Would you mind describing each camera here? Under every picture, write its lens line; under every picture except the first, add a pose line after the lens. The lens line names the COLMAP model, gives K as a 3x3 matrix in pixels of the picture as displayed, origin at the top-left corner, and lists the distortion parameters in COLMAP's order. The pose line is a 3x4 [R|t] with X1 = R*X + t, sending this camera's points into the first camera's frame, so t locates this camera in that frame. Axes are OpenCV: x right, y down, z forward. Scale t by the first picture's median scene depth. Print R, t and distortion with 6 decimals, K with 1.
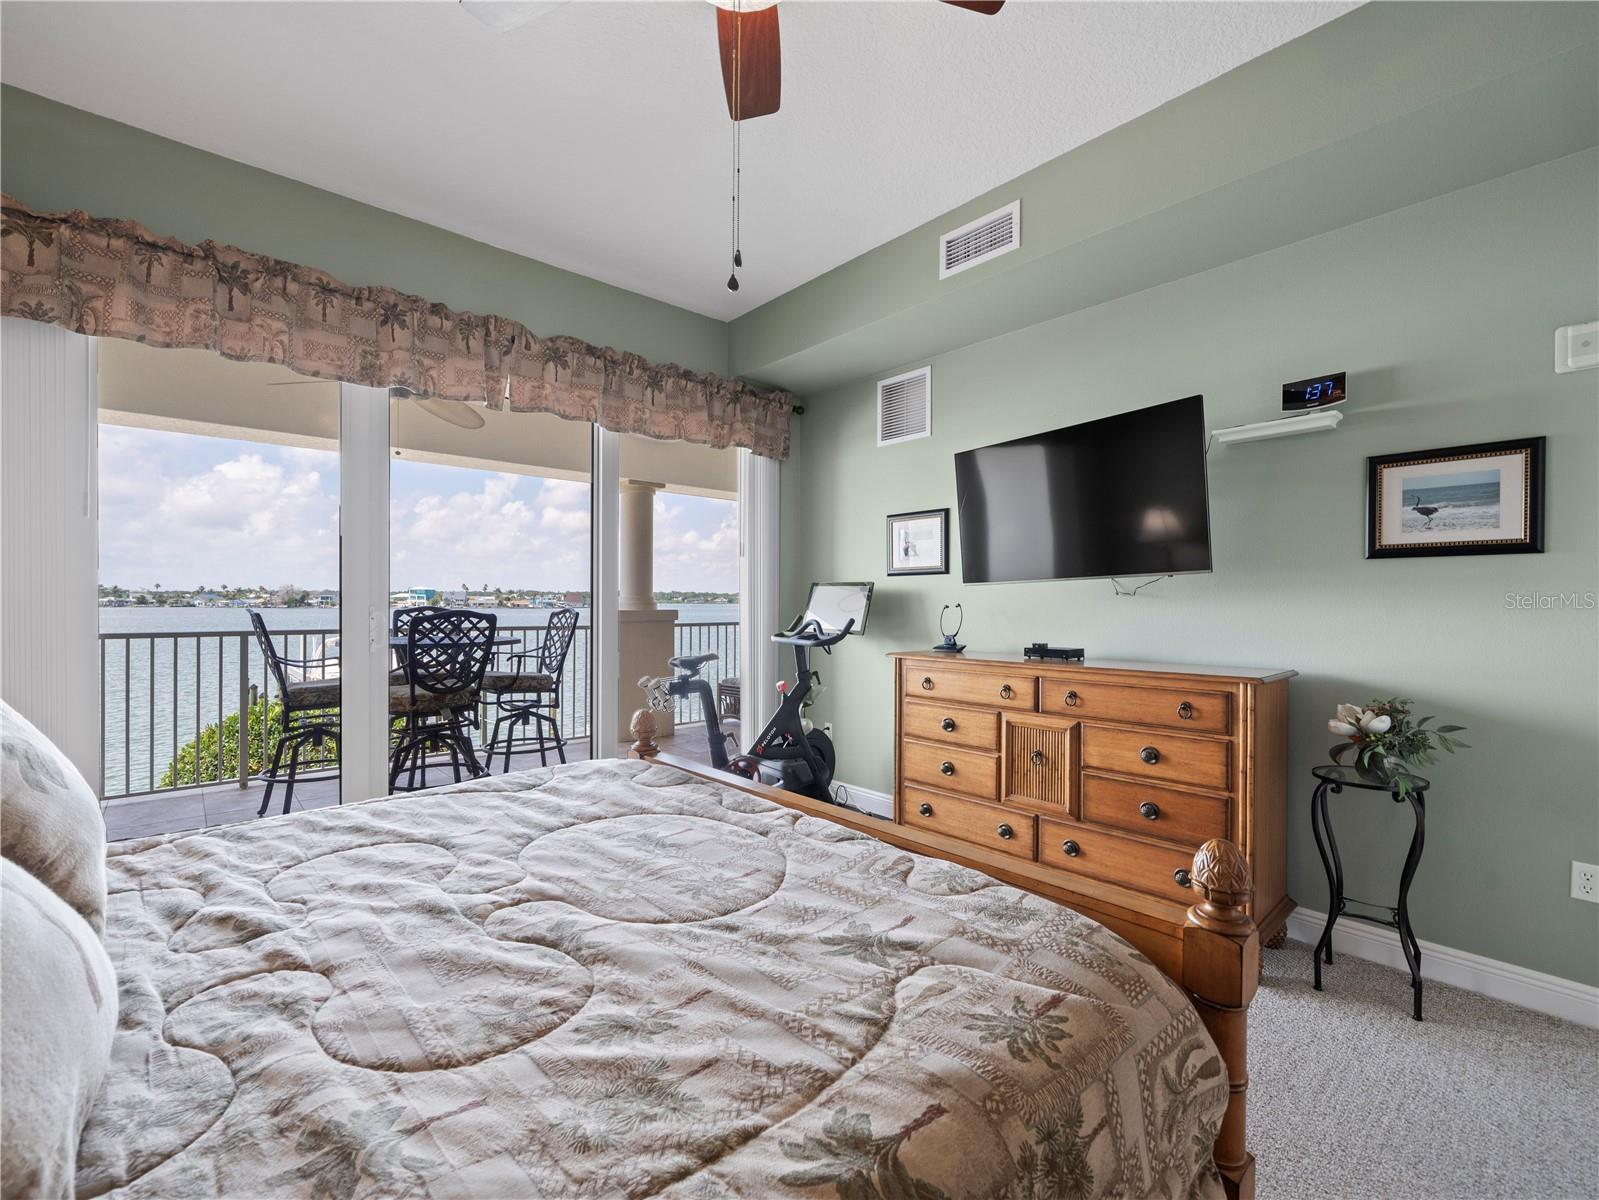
lens RADIAL K [[690.6, 0, 792.1], [0, 690.6, 606.9], [0, 0, 1]] dist [-0.002535, 0.000174]
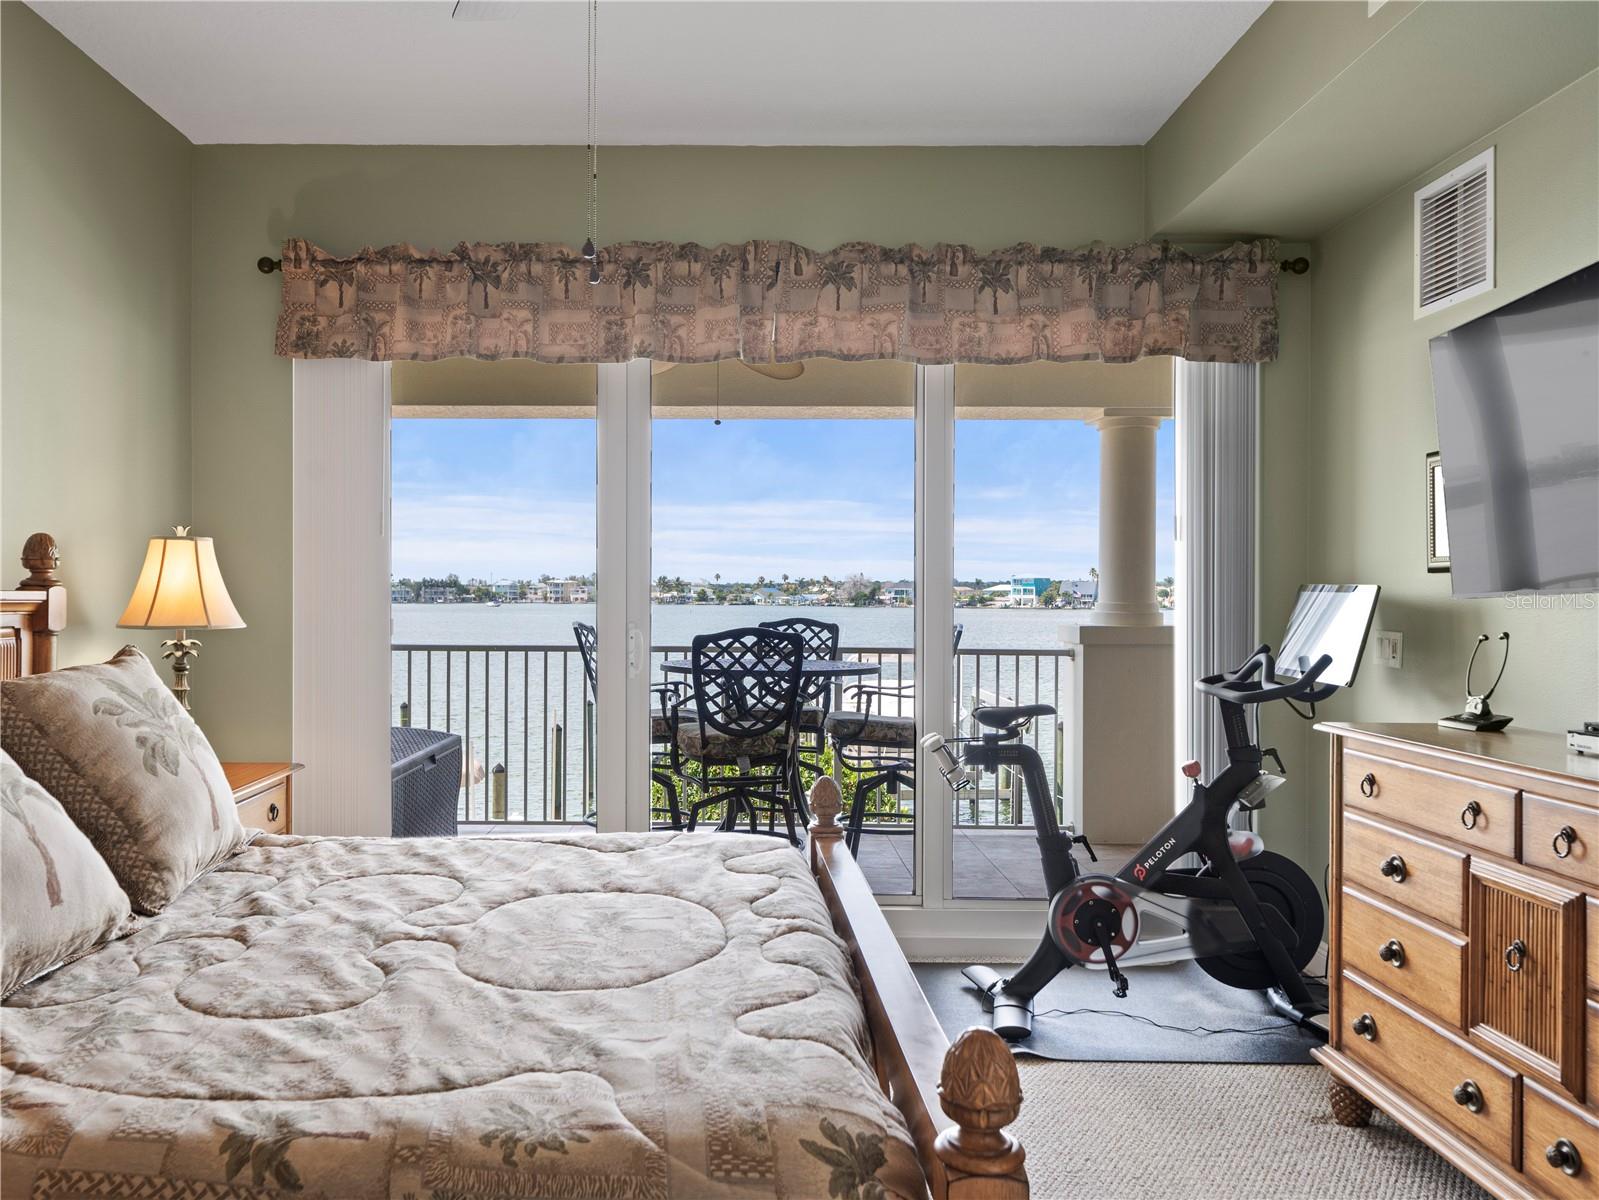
lens RADIAL K [[1219.8, 0, 739.9], [0, 1219.8, 598.1], [0, 0, 1]] dist [-0.000154, 0.003254]
pose [[0.747499, 0.000567, -0.664262, 0.510925], [-0.005483, 0.999971, -0.005317, -0.026365], [0.664240, 0.007617, 0.747481, -0.008870]]
